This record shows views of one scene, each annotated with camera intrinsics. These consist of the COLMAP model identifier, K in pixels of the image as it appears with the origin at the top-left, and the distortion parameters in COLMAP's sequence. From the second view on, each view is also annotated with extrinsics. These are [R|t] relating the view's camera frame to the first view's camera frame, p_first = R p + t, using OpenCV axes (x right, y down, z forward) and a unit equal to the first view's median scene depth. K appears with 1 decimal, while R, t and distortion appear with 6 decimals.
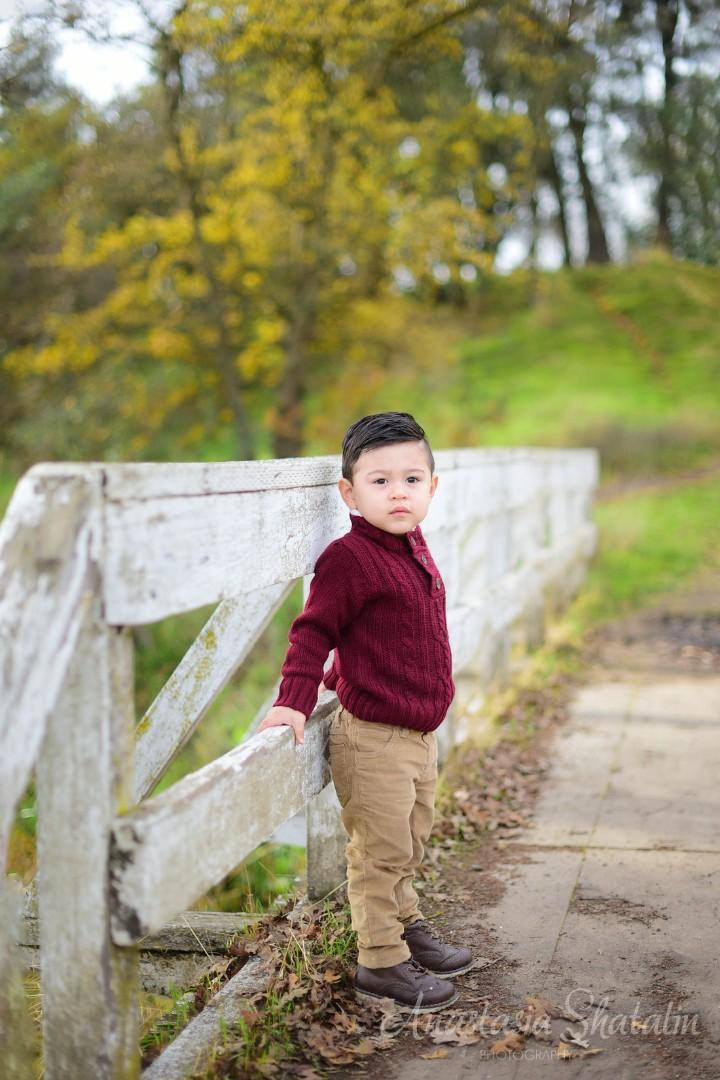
lens RADIAL K [[1642.9, 0, 360.0], [0, 1642.9, 540.0], [0, 0, 1]] dist [-0.097754, -0.053429]
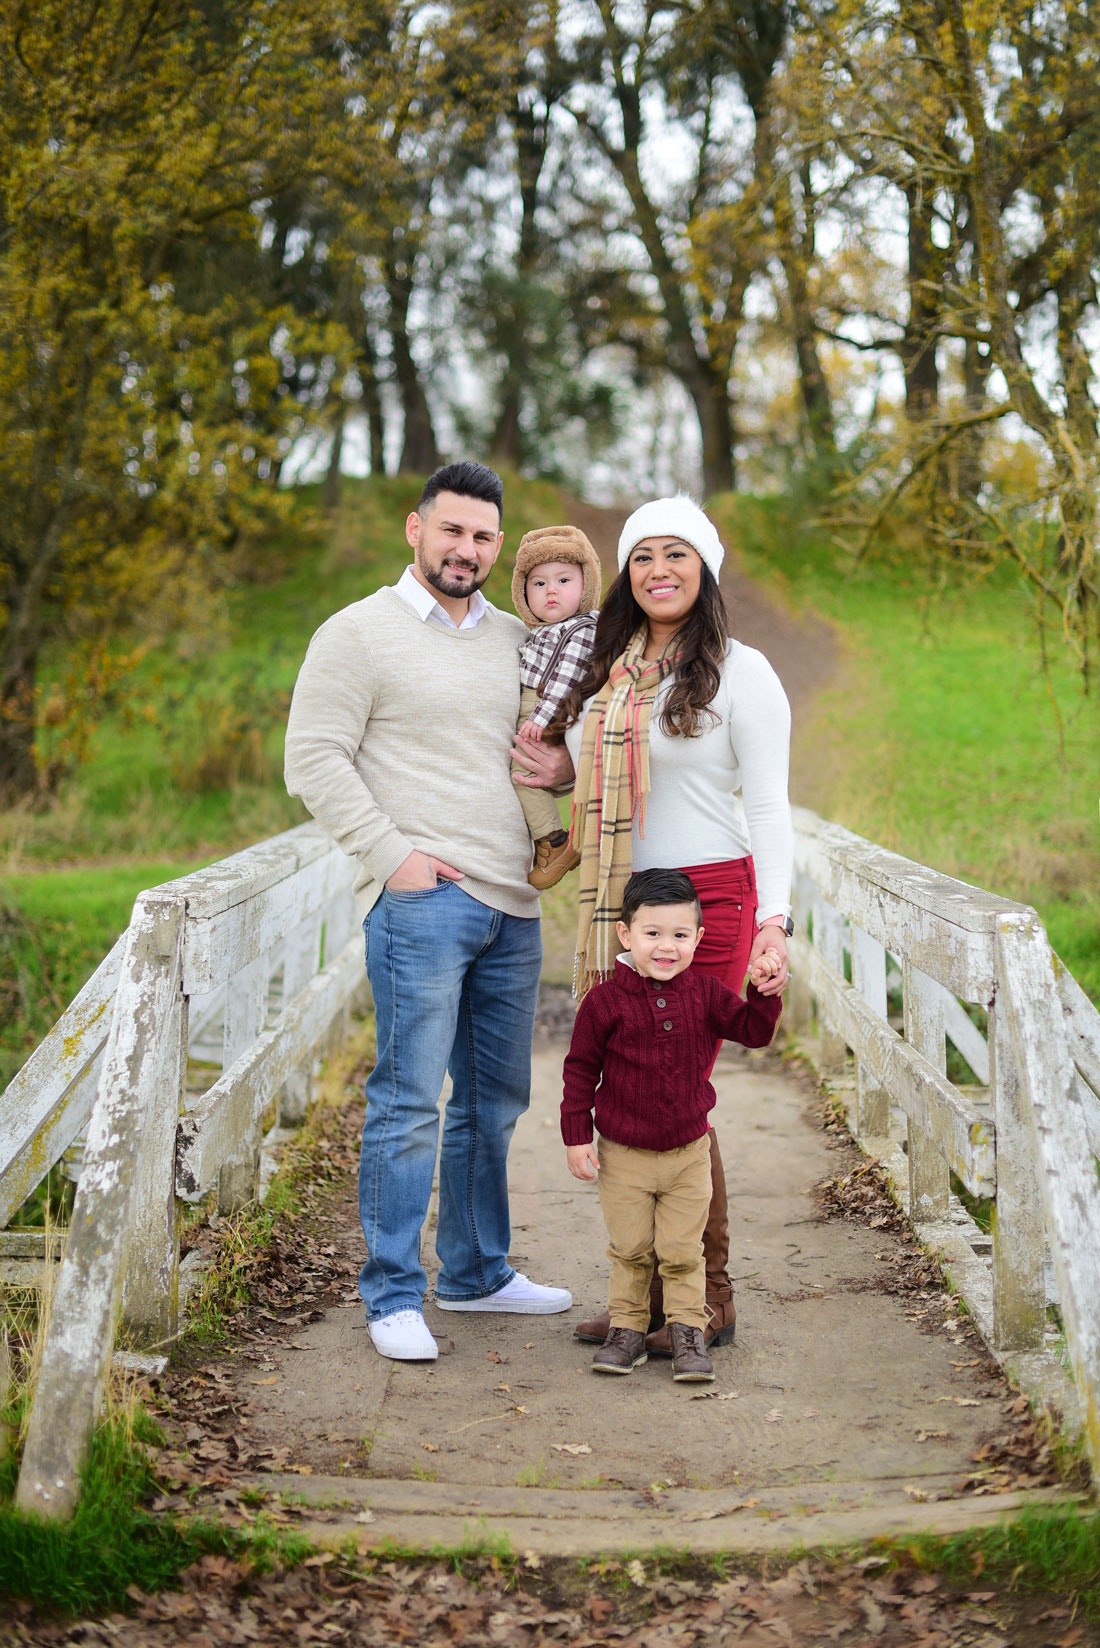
lens RADIAL K [[2507.0, 0, 550.0], [0, 2507.0, 824.0], [0, 0, 1]] dist [-0.097754, -0.053429]
pose [[0.977228, 0.043410, 0.207703, -0.183560], [-0.041774, 0.999052, -0.012257, -0.057749], [-0.208039, 0.003301, 0.978115, -0.845585]]
